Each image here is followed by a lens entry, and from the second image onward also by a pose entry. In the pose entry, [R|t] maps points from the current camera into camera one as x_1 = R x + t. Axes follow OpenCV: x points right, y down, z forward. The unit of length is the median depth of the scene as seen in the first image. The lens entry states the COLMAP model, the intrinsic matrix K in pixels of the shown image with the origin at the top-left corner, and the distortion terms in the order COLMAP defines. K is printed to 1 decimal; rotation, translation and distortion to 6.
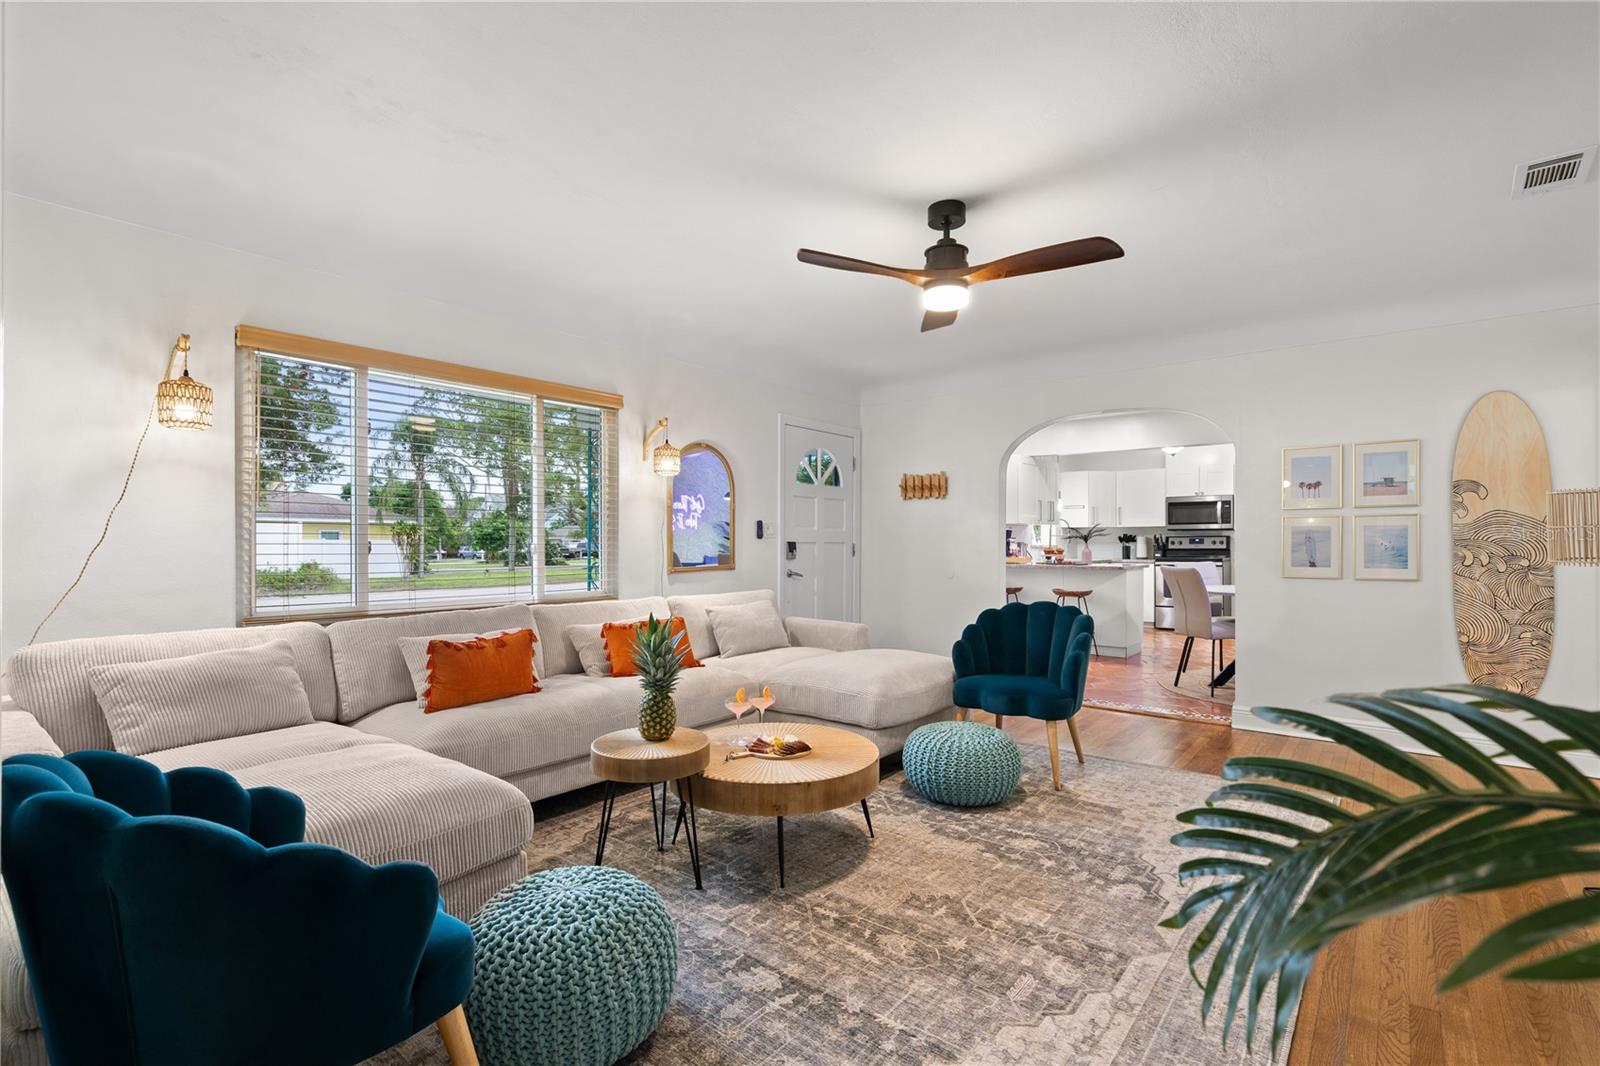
lens RADIAL K [[736.7, 0, 797.8], [0, 736.7, 537.5], [0, 0, 1]] dist [0.001285, -0.000016]
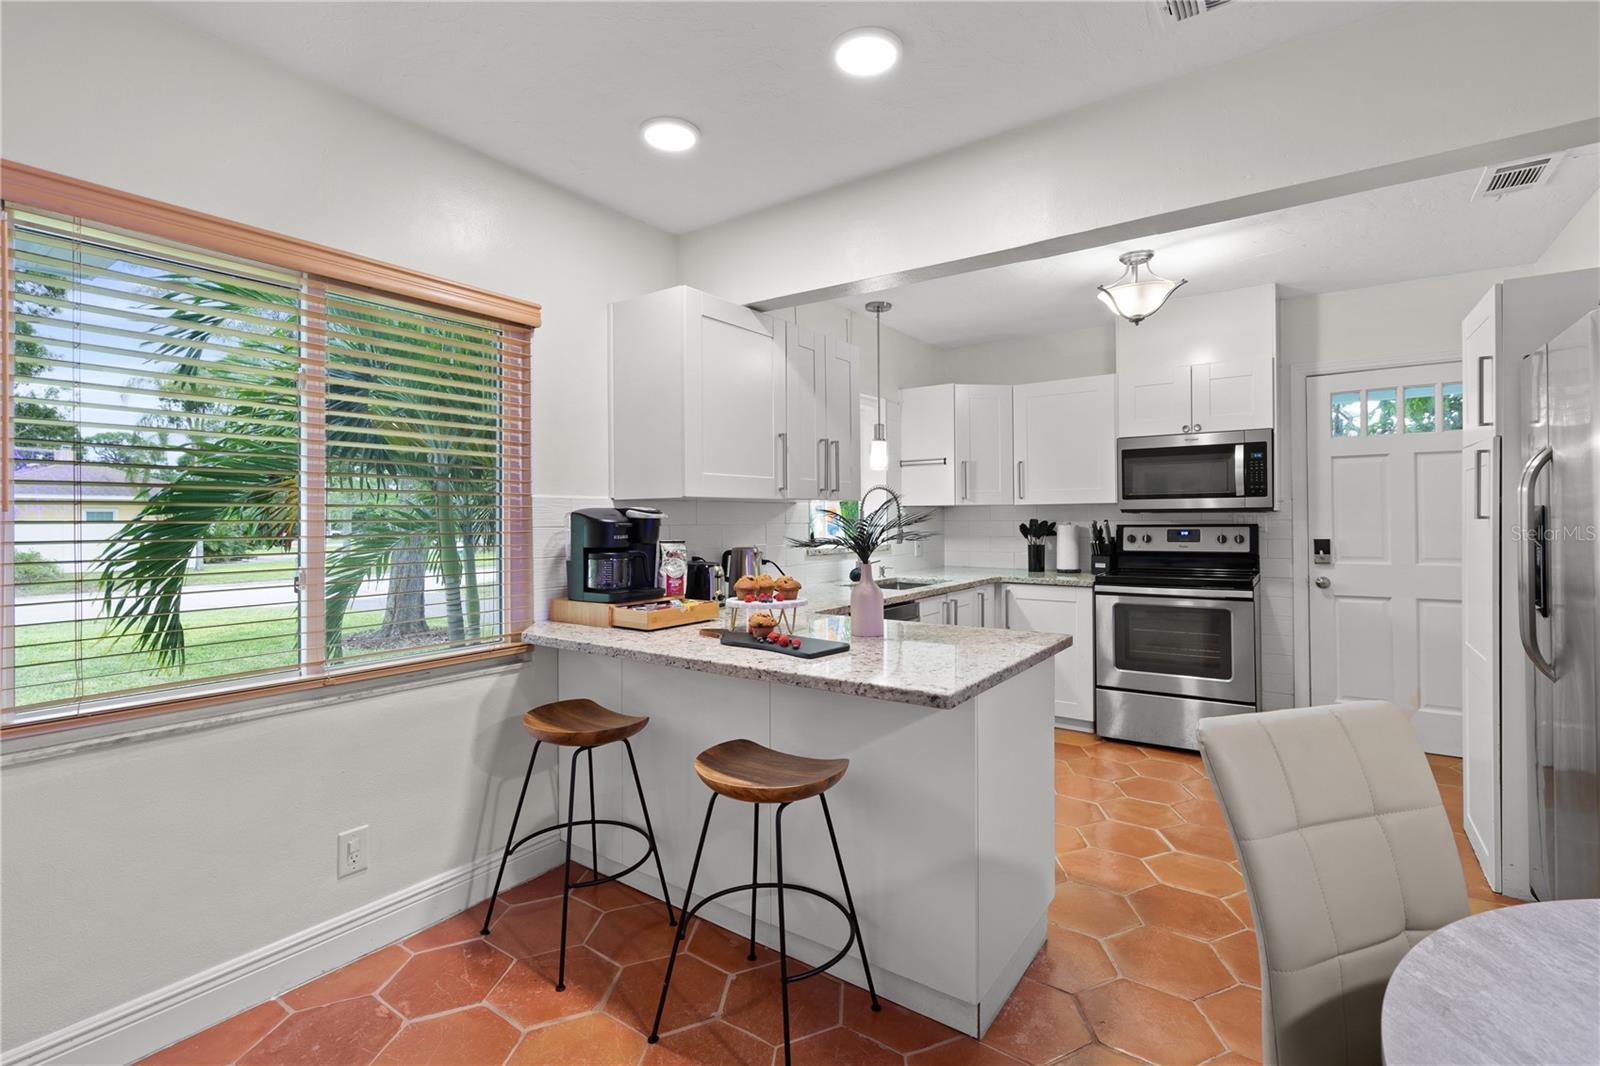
lens RADIAL K [[736.7, 0, 805.9], [0, 736.7, 507.3], [0, 0, 1]] dist [0.001285, -0.000016]
pose [[0.997704, -0.005997, 0.067460, 0.280691], [0.006207, 0.999977, -0.002901, -0.012622], [-0.067441, 0.003313, 0.997718, 0.566649]]
